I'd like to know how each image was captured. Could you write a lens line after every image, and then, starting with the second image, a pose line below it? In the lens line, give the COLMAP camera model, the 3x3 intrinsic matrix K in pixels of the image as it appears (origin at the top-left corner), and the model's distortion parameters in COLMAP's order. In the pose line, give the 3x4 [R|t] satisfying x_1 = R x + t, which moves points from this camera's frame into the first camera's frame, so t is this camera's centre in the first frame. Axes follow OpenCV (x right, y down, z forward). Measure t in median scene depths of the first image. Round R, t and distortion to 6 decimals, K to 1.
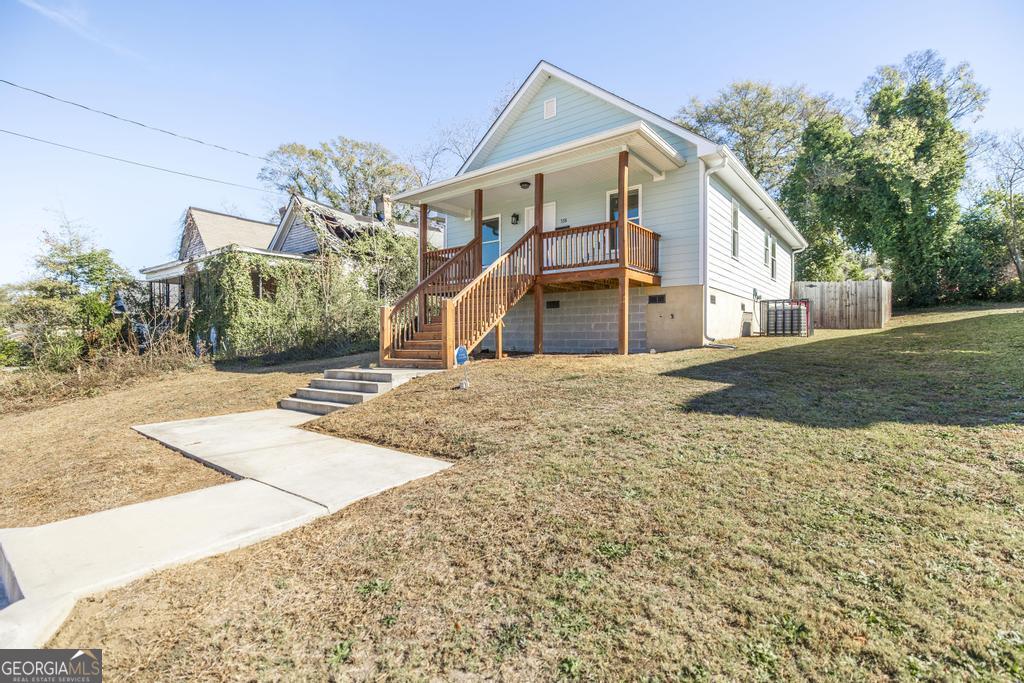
lens RADIAL K [[479.9, 0, 512.0], [0, 479.9, 341.5], [0, 0, 1]] dist [-0.000595, -0.000012]
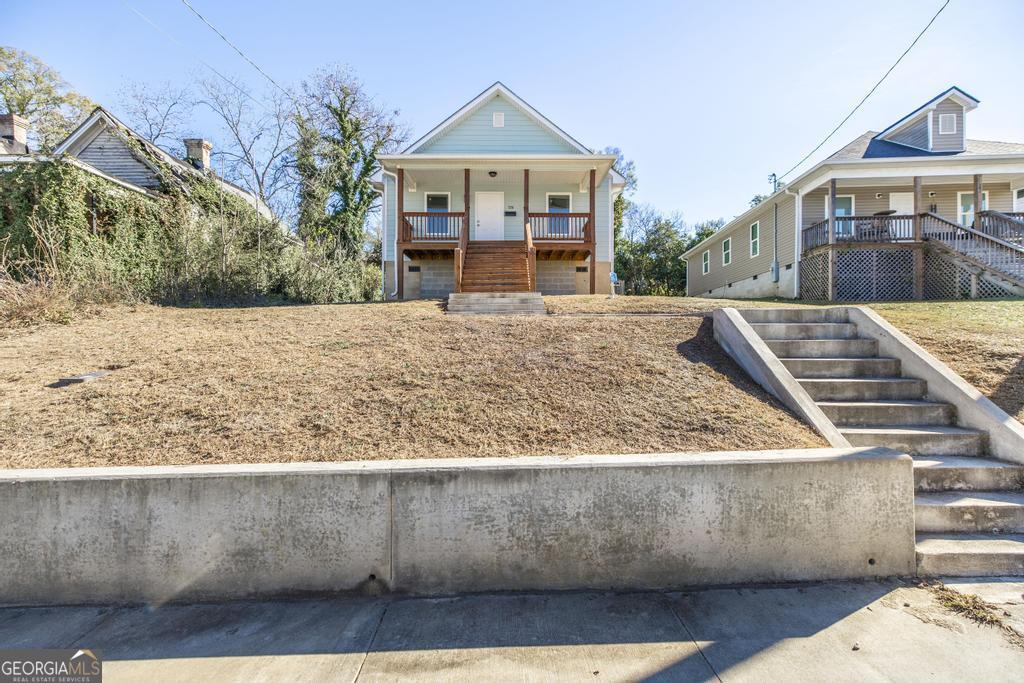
lens RADIAL K [[438.0, 0, 508.8], [0, 438.0, 338.9], [0, 0, 1]] dist [0.013711, -0.000156]
pose [[0.780923, 0.001640, 0.624625, -0.539633], [0.001743, 0.999987, -0.004805, 0.100580], [-0.624625, 0.004841, 0.780910, 0.034458]]
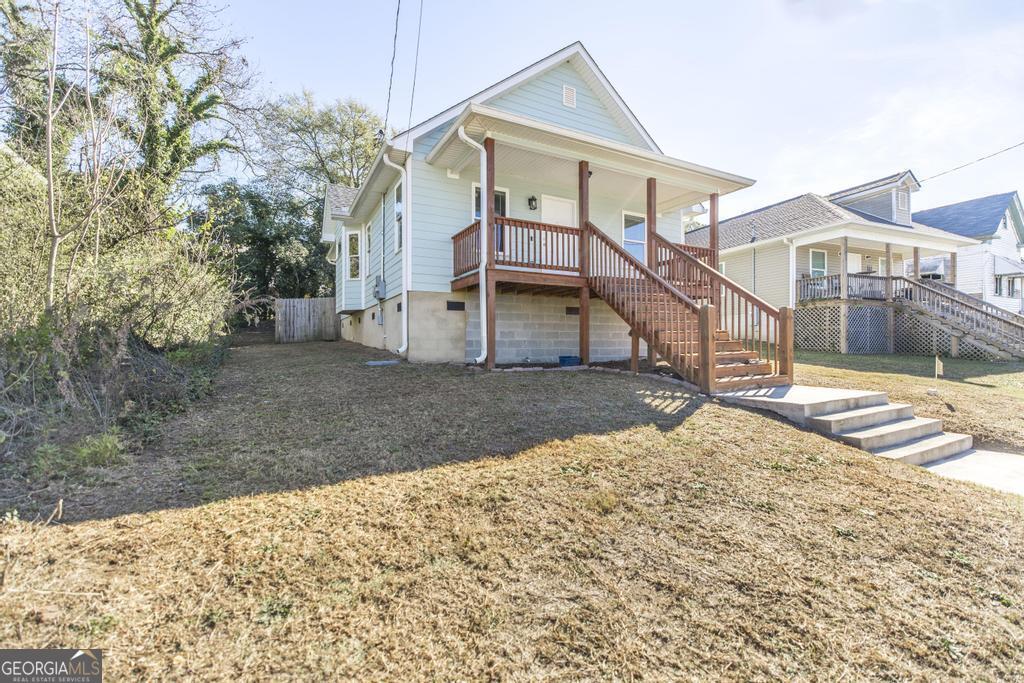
lens RADIAL K [[438.0, 0, 508.8], [0, 438.0, 338.9], [0, 0, 1]] dist [0.013711, -0.000156]
pose [[0.401648, 0.008177, 0.915758, -0.608735], [0.004498, 0.999930, -0.010902, -0.011515], [-0.915783, 0.008498, 0.401583, 0.640786]]
